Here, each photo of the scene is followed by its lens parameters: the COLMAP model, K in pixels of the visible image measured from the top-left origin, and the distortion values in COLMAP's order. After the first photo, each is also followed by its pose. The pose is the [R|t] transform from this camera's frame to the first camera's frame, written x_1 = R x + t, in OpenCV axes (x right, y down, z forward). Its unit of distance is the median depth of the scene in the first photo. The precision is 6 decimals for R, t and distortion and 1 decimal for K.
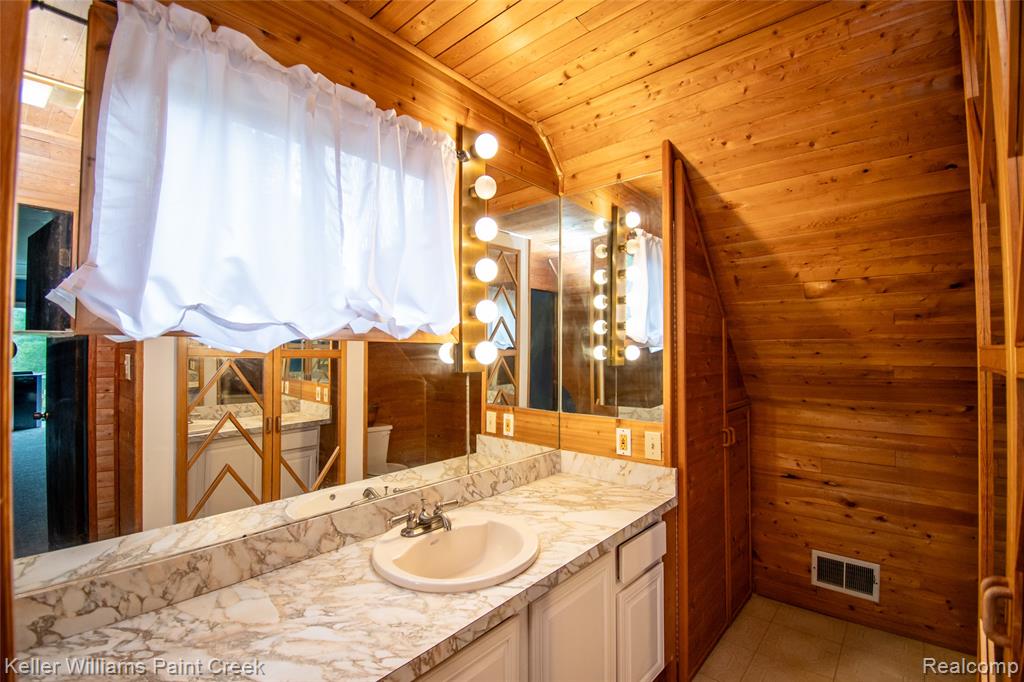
lens RADIAL K [[459.5, 0, 517.7], [0, 459.5, 343.0], [0, 0, 1]] dist [0.002927, -0.016673]
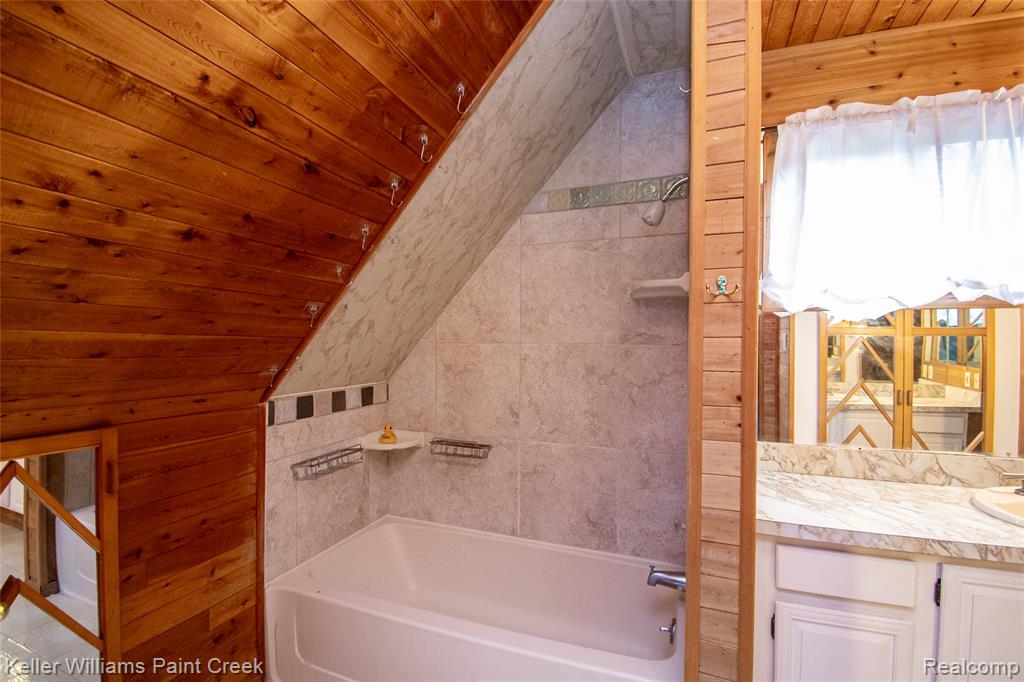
lens RADIAL K [[459.5, 0, 513.9], [0, 459.5, 344.2], [0, 0, 1]] dist [0.002927, -0.016673]
pose [[0.330679, 0.008578, -0.943704, 0.376157], [0.010159, 0.999868, 0.012649, 0.064675], [0.943689, -0.013770, 0.330549, -0.467775]]
